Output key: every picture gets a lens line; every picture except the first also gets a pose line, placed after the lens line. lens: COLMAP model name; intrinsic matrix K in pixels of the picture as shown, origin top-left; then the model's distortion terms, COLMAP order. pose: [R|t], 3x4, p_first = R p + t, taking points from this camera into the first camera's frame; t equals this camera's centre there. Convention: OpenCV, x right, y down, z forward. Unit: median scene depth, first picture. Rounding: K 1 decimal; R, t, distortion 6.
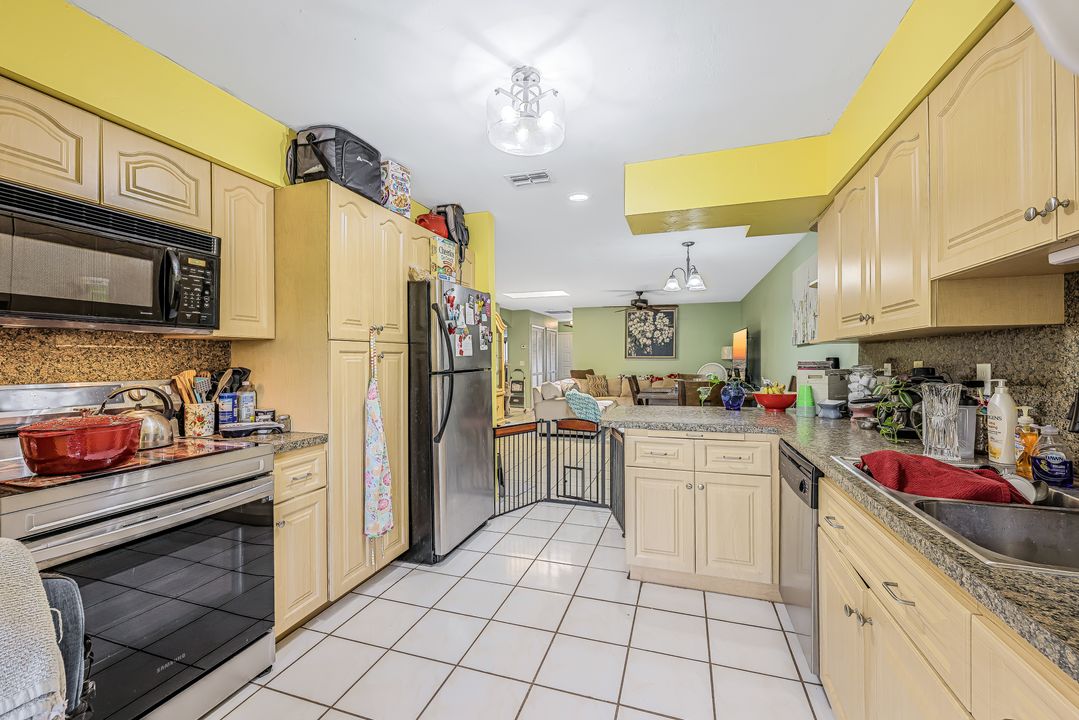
lens RADIAL K [[437.6, 0, 536.7], [0, 437.6, 360.3], [0, 0, 1]] dist [0.000560, -0.000710]
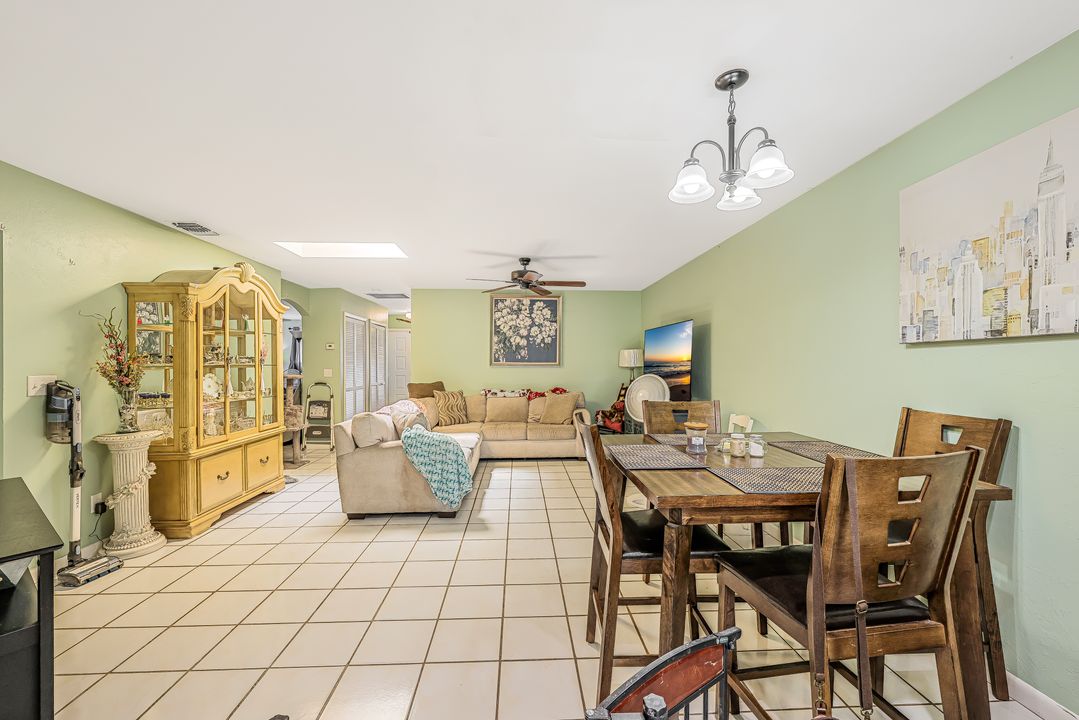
lens RADIAL K [[437.6, 0, 535.0], [0, 437.6, 364.0], [0, 0, 1]] dist [0.000560, -0.000710]
pose [[0.932614, 0.000155, 0.360875, 0.019415], [0.000559, 0.999998, -0.001872, -0.005311], [-0.360874, 0.001947, 0.932612, 0.337978]]
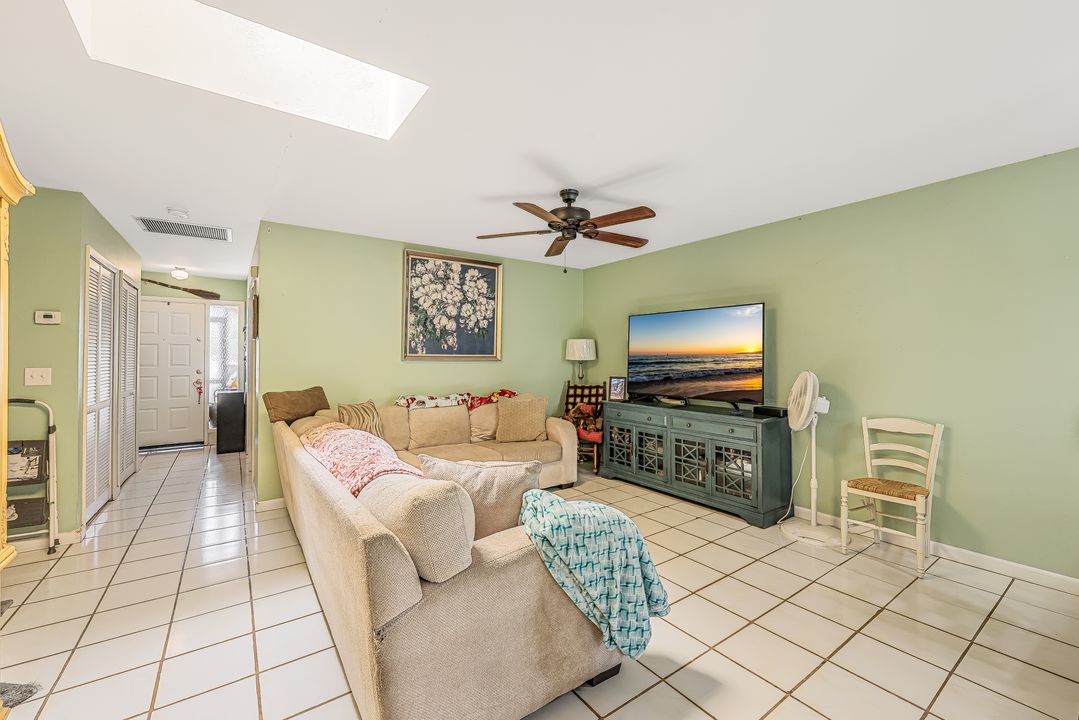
lens RADIAL K [[437.6, 0, 540.3], [0, 437.6, 352.3], [0, 0, 1]] dist [0.000560, -0.000710]
pose [[0.586822, 0.010287, 0.809651, -0.079428], [0.002156, 0.999896, -0.014267, -0.004505], [-0.809713, 0.010118, 0.586739, 0.639692]]
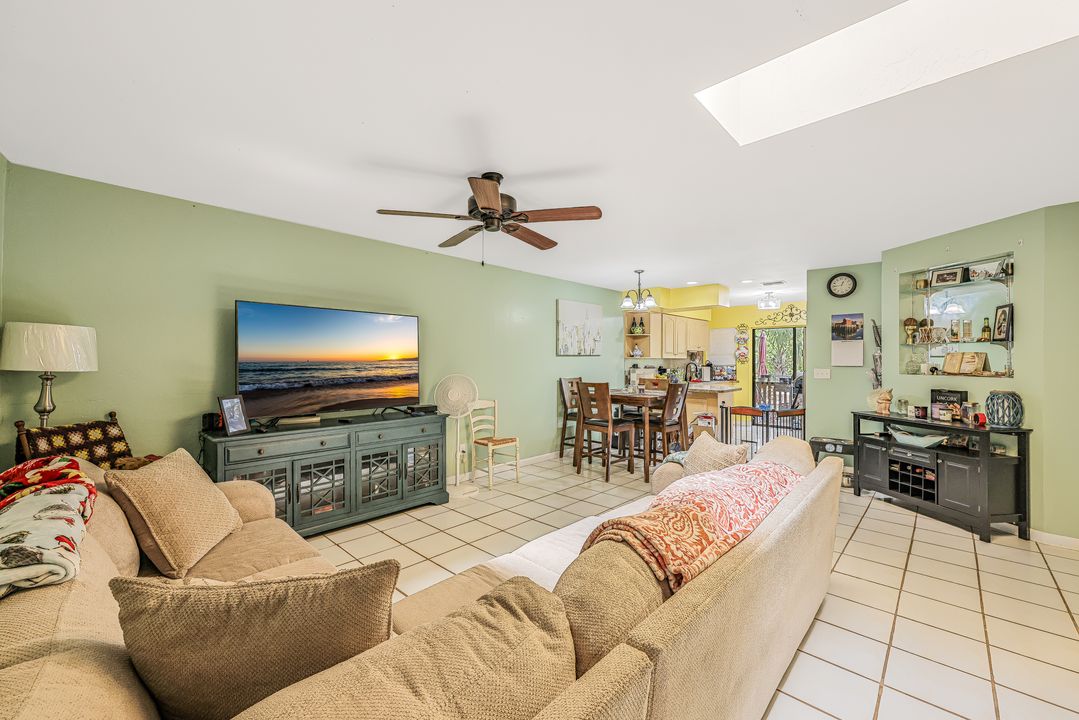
lens RADIAL K [[437.6, 0, 534.6], [0, 437.6, 362.1], [0, 0, 1]] dist [0.000560, -0.000710]
pose [[-0.905050, 0.000697, 0.425305, 0.040586], [0.003745, 0.999973, 0.006329, -0.008914], [-0.425289, 0.007321, -0.905028, 1.029286]]
